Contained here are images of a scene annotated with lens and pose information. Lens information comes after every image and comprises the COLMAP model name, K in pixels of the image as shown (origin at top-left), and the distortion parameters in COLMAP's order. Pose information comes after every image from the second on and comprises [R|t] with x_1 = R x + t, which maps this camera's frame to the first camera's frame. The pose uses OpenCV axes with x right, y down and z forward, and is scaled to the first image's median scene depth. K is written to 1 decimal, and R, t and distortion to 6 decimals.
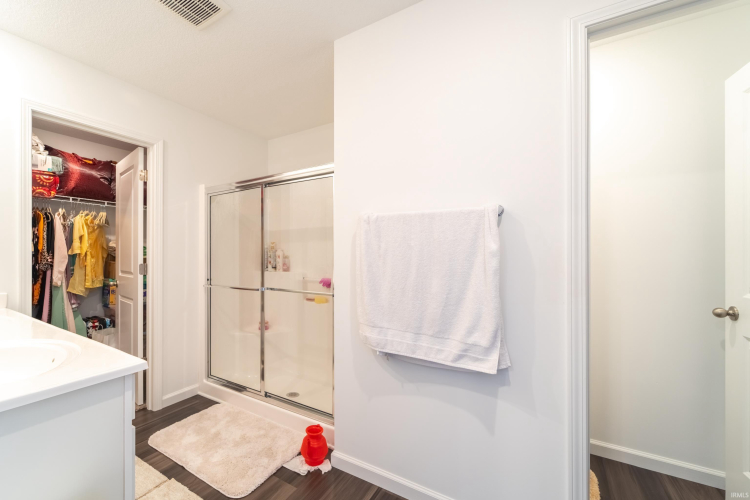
lens RADIAL K [[297.4, 0, 374.9], [0, 297.4, 252.8], [0, 0, 1]] dist [-0.008296, -0.001947]
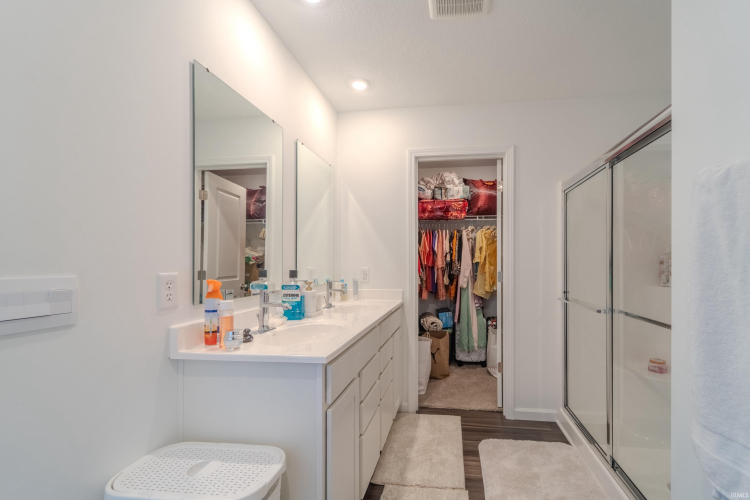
lens RADIAL K [[333.5, 0, 405.5], [0, 333.5, 262.6], [0, 0, 1]] dist [-0.000705, -0.000613]
pose [[0.381295, -0.003313, -0.924448, 0.151819], [0.007727, 0.999970, -0.000397, 0.003047], [0.924421, -0.006992, 0.381309, 0.224802]]
